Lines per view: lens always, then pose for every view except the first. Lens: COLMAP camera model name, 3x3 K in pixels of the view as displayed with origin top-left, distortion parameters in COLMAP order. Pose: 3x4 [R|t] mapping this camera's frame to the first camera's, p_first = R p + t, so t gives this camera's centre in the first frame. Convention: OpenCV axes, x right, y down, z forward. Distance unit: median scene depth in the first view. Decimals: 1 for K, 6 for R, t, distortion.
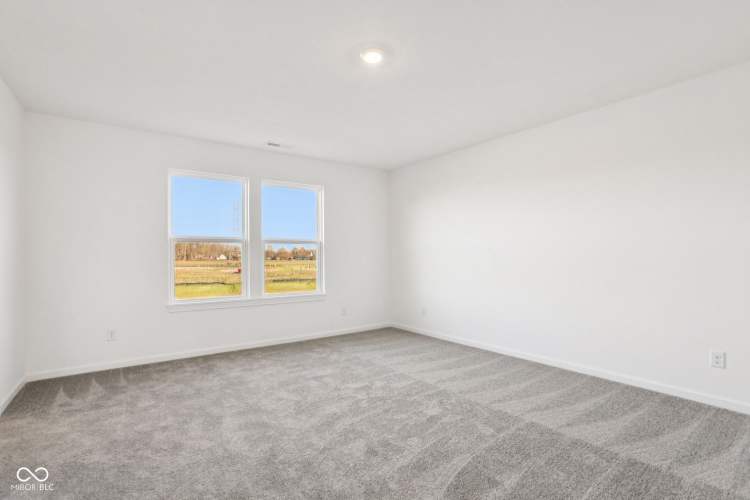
lens RADIAL K [[344.3, 0, 370.0], [0, 344.3, 257.9], [0, 0, 1]] dist [-0.078676, 0.037781]
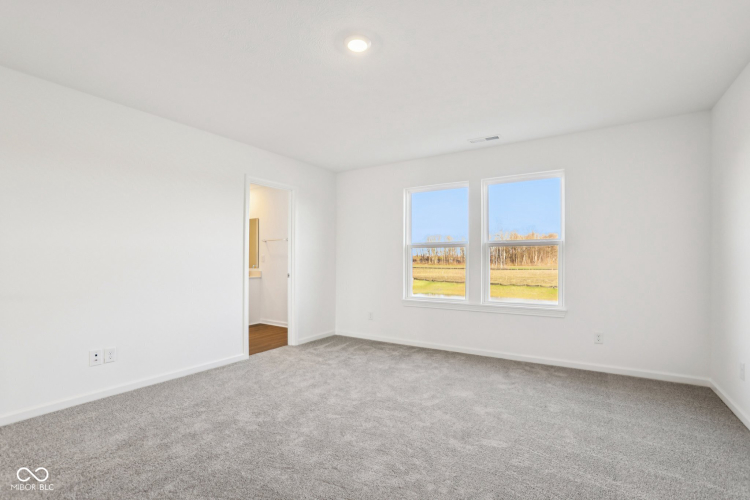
lens RADIAL K [[350.3, 0, 368.3], [0, 350.3, 246.2], [0, 0, 1]] dist [-0.004189, -0.000302]
pose [[0.365656, -0.031488, -0.930217, 0.597557], [-0.008047, 0.999283, -0.036989, -0.002909], [0.930715, 0.021011, 0.365141, 0.440162]]
